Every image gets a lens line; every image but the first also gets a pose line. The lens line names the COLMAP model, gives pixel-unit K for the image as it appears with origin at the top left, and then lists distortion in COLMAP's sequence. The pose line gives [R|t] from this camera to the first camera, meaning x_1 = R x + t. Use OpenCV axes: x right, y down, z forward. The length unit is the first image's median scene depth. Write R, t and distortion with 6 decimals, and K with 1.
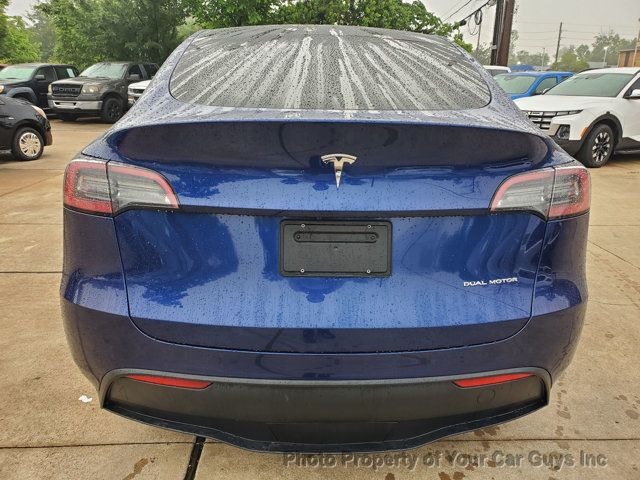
lens RADIAL K [[491.4, 0, 306.7], [0, 491.4, 241.1], [0, 0, 1]] dist [0.015641, 0.004959]
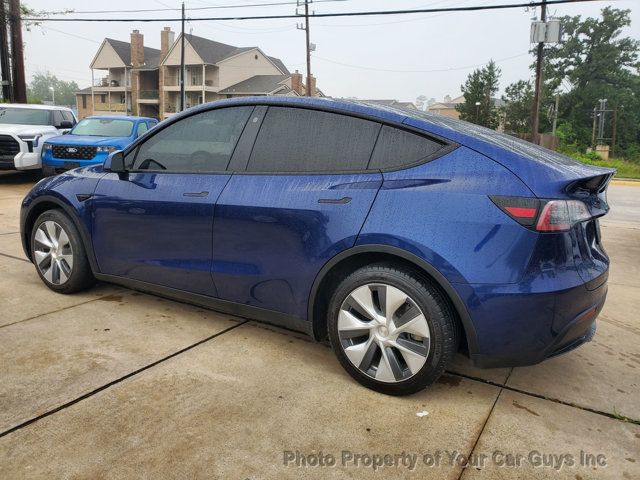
lens RADIAL K [[491.4, 0, 324.6], [0, 491.4, 239.7], [0, 0, 1]] dist [0.015641, 0.004959]
pose [[0.549486, -0.167388, 0.818564, -0.128994], [0.227568, 0.972669, 0.046139, -0.016577], [-0.803914, 0.160926, 0.572560, 0.039619]]
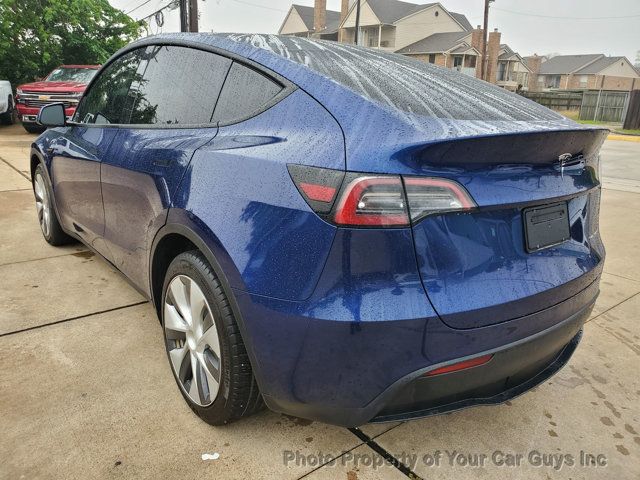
lens RADIAL K [[491.4, 0, 318.9], [0, 491.4, 238.5], [0, 0, 1]] dist [0.015641, 0.004959]
pose [[0.807093, -0.157266, 0.569095, -0.063785], [0.159949, 0.986069, 0.045654, -0.005794], [-0.568347, 0.054179, 0.821004, 0.013844]]
